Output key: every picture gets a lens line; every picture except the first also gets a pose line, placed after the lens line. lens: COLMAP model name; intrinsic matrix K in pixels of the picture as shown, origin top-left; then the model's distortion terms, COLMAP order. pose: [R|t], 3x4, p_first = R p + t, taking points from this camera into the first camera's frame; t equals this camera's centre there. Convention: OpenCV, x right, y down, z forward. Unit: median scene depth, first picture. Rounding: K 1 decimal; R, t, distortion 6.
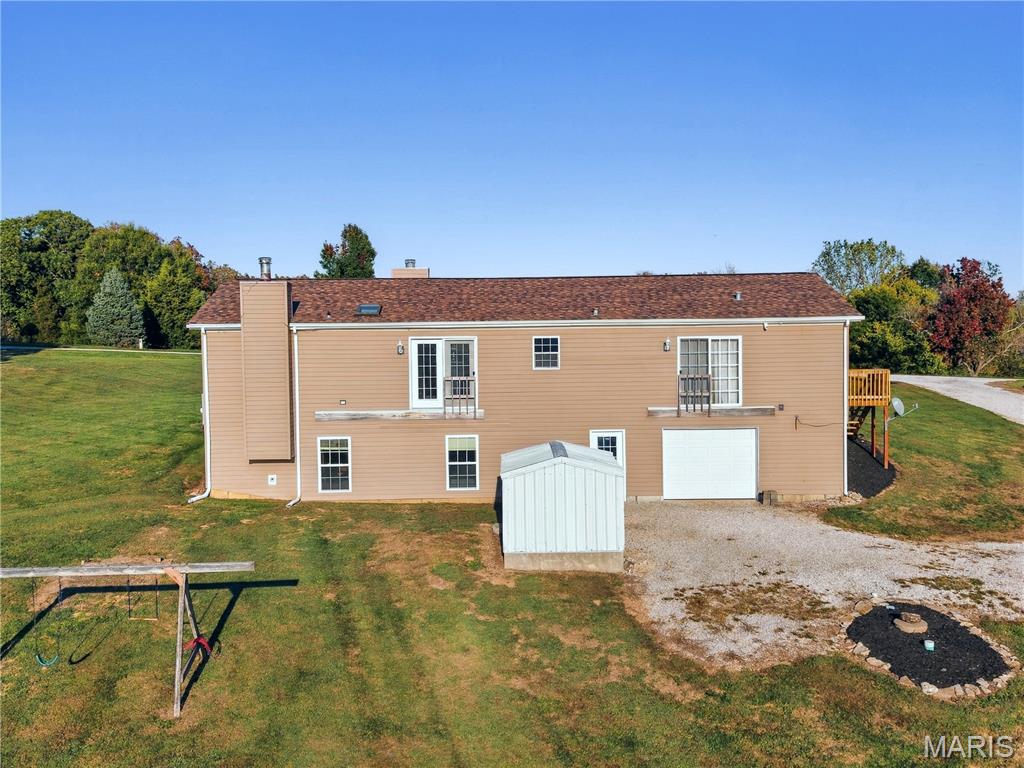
lens RADIAL K [[973.2, 0, 522.7], [0, 973.2, 384.3], [0, 0, 1]] dist [0.034109, 0.000000]
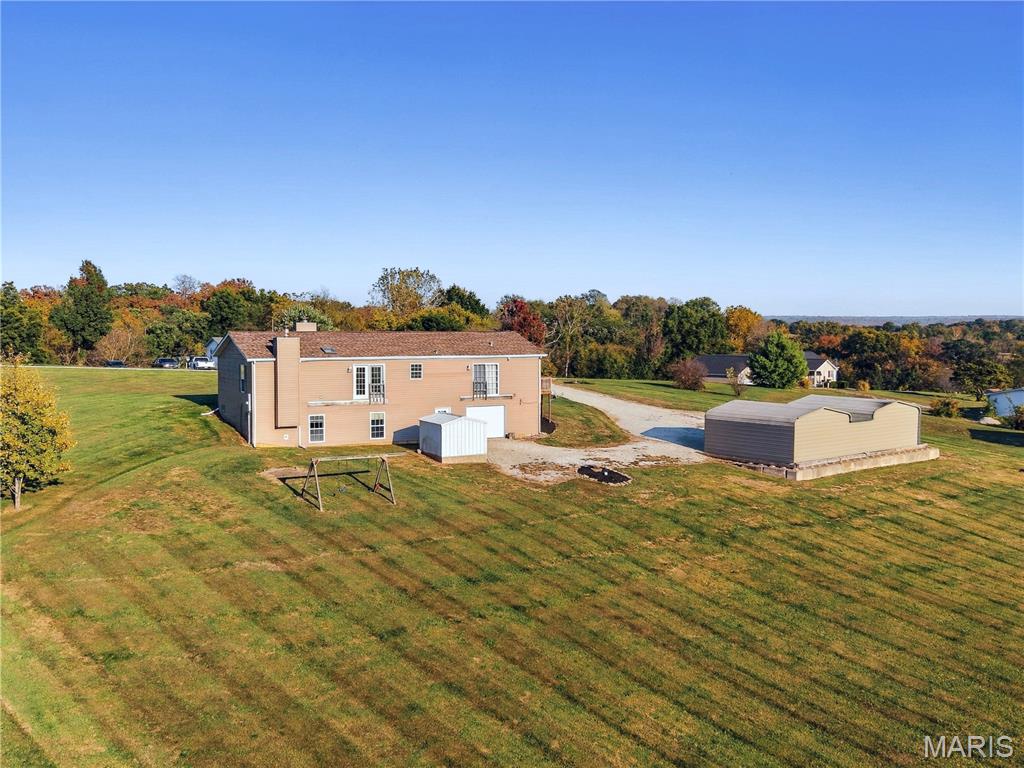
lens RADIAL K [[989.4, 0, 506.7], [0, 989.4, 383.4], [0, 0, 1]] dist [-0.163242, 0.000000]
pose [[0.877439, -0.013691, 0.479493, -0.816893], [0.012332, 0.999906, 0.005984, -0.016921], [-0.479530, 0.000662, 0.877525, -0.950483]]
